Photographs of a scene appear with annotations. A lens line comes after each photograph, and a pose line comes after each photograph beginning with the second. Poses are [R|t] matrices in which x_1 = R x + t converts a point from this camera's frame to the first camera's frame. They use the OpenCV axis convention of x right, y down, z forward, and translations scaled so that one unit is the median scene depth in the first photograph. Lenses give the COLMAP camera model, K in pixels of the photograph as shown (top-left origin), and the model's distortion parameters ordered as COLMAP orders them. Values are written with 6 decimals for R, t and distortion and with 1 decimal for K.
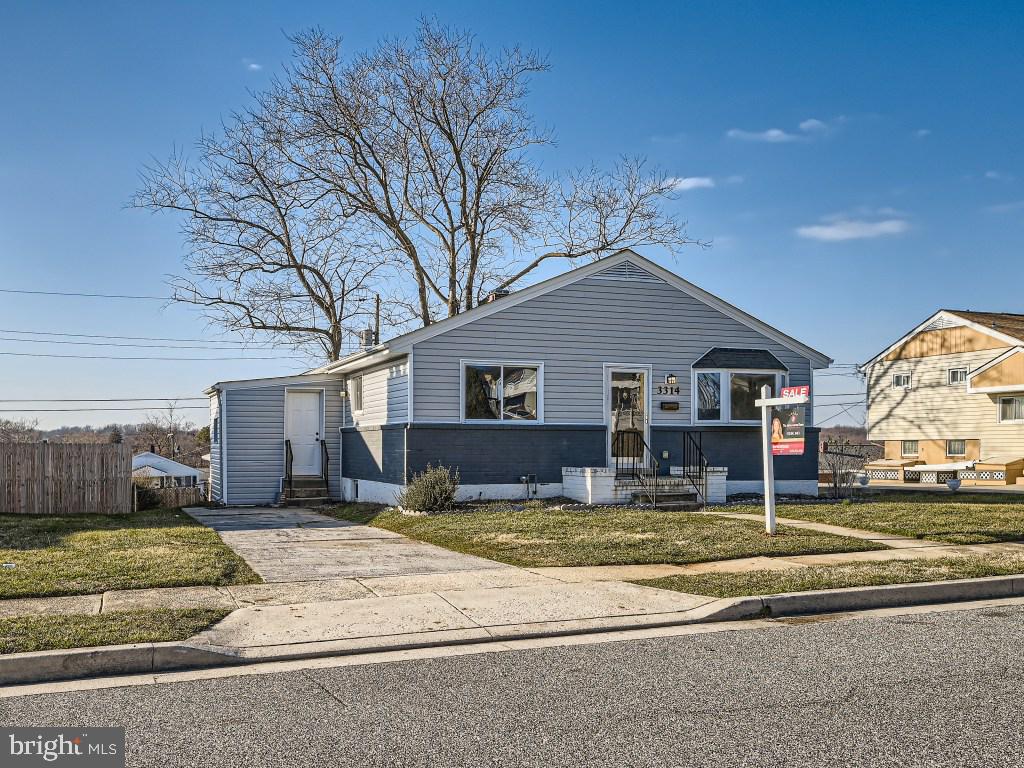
lens RADIAL K [[1030.4, 0, 512.0], [0, 1030.4, 384.0], [0, 0, 1]] dist [-0.003675, -0.000577]
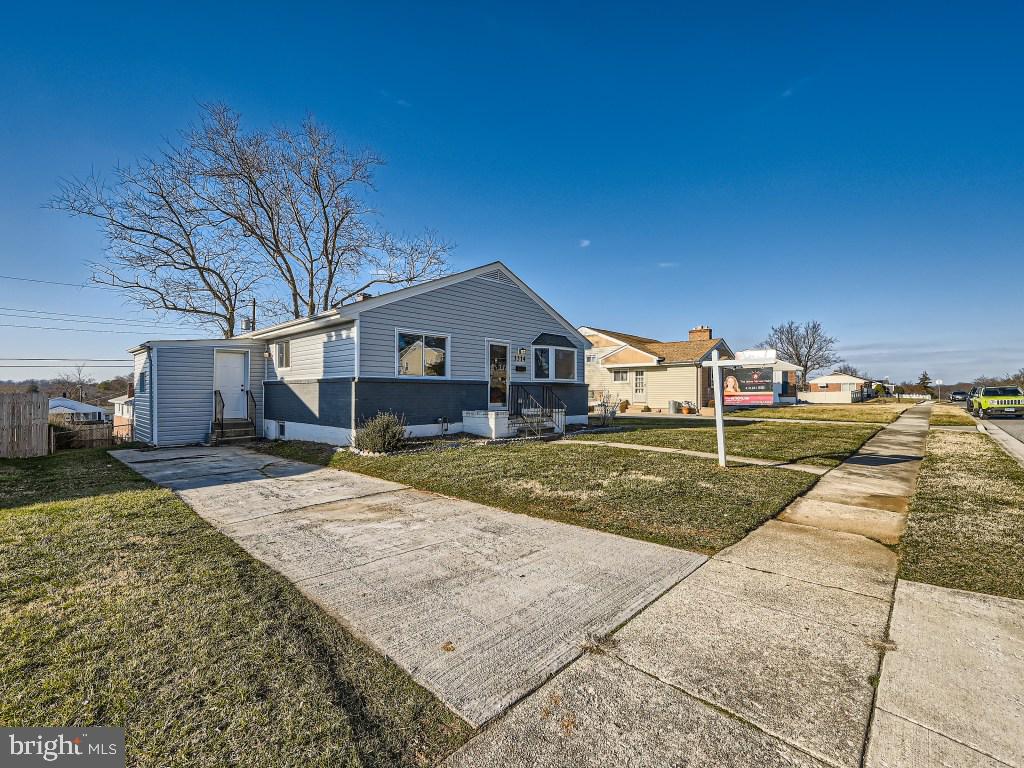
lens RADIAL K [[457.3, 0, 508.6], [0, 457.3, 376.1], [0, 0, 1]] dist [-0.001596, -0.000292]
pose [[0.905175, 0.015350, 0.424761, -0.138654], [-0.025690, 0.999496, 0.018627, 0.018442], [-0.424262, -0.027773, 0.905114, 0.367458]]
